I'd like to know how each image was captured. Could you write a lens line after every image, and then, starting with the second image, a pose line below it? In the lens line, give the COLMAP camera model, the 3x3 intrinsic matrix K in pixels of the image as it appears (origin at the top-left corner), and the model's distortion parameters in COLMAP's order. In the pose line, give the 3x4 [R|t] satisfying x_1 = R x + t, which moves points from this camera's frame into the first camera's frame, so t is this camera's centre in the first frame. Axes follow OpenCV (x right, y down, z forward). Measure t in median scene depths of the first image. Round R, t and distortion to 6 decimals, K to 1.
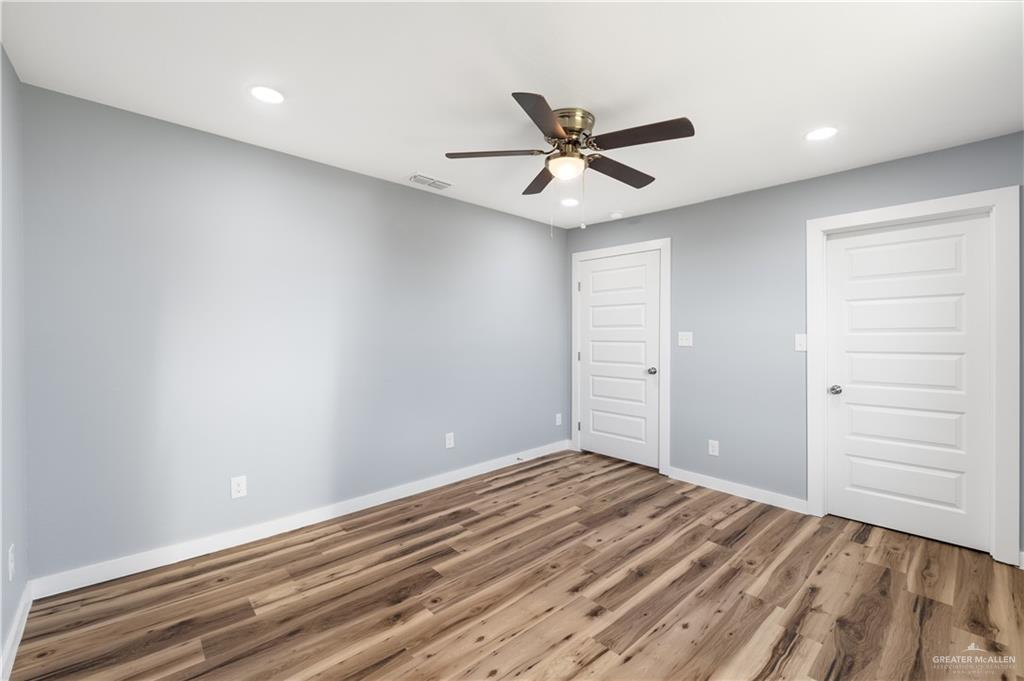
lens RADIAL K [[427.0, 0, 512.1], [0, 427.0, 338.6], [0, 0, 1]] dist [0.002496, 0.000392]
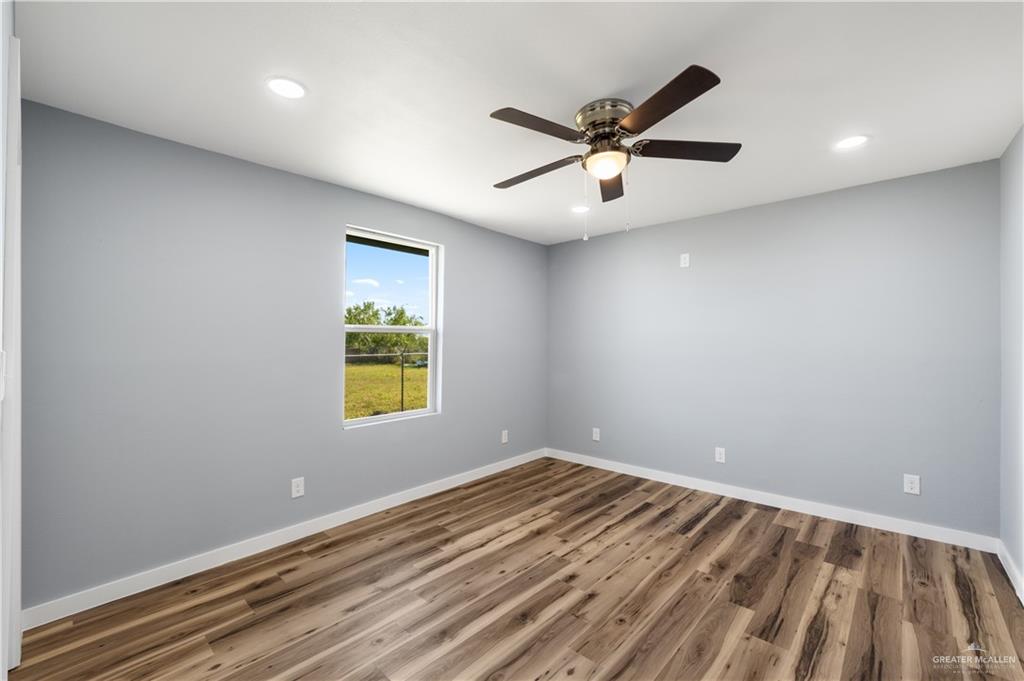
lens RADIAL K [[427.0, 0, 511.5], [0, 427.0, 340.3], [0, 0, 1]] dist [0.002496, 0.000392]
pose [[-0.996068, -0.006662, -0.088346, 0.446454], [-0.007085, 0.999965, 0.004480, -0.032719], [0.088313, 0.005088, -0.996080, 2.057812]]
